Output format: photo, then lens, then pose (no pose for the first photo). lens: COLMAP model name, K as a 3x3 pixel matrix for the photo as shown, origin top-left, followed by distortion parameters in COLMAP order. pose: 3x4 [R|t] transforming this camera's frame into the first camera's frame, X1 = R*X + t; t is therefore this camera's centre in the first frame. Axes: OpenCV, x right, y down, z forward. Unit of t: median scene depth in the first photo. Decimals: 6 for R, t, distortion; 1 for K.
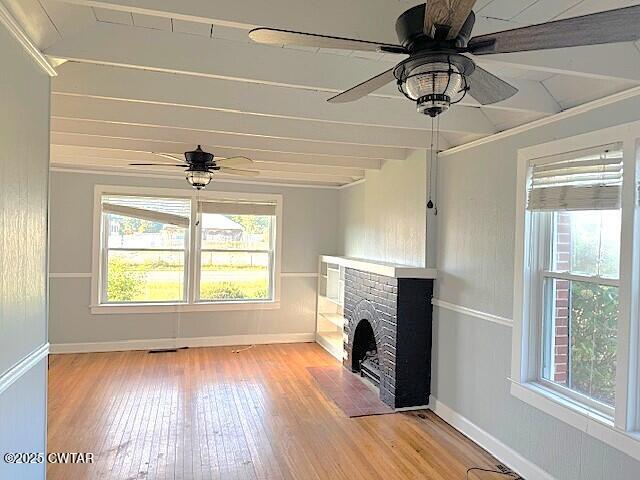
lens RADIAL K [[443.1, 0, 320.0], [0, 443.1, 240.0], [0, 0, 1]] dist [0.011008, -0.068773]
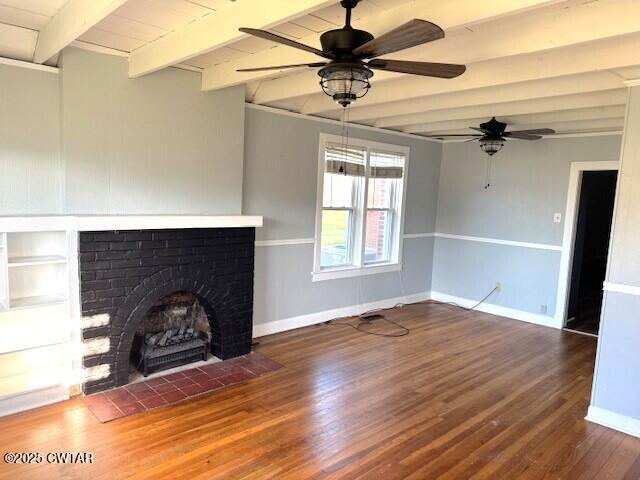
lens RADIAL K [[443.1, 0, 320.0], [0, 443.1, 240.0], [0, 0, 1]] dist [0.011008, -0.068773]
pose [[-0.451336, -0.136331, 0.881879, -0.994238], [-0.043819, 0.990455, 0.130690, -0.025483], [-0.891278, 0.020342, -0.453002, 1.677760]]
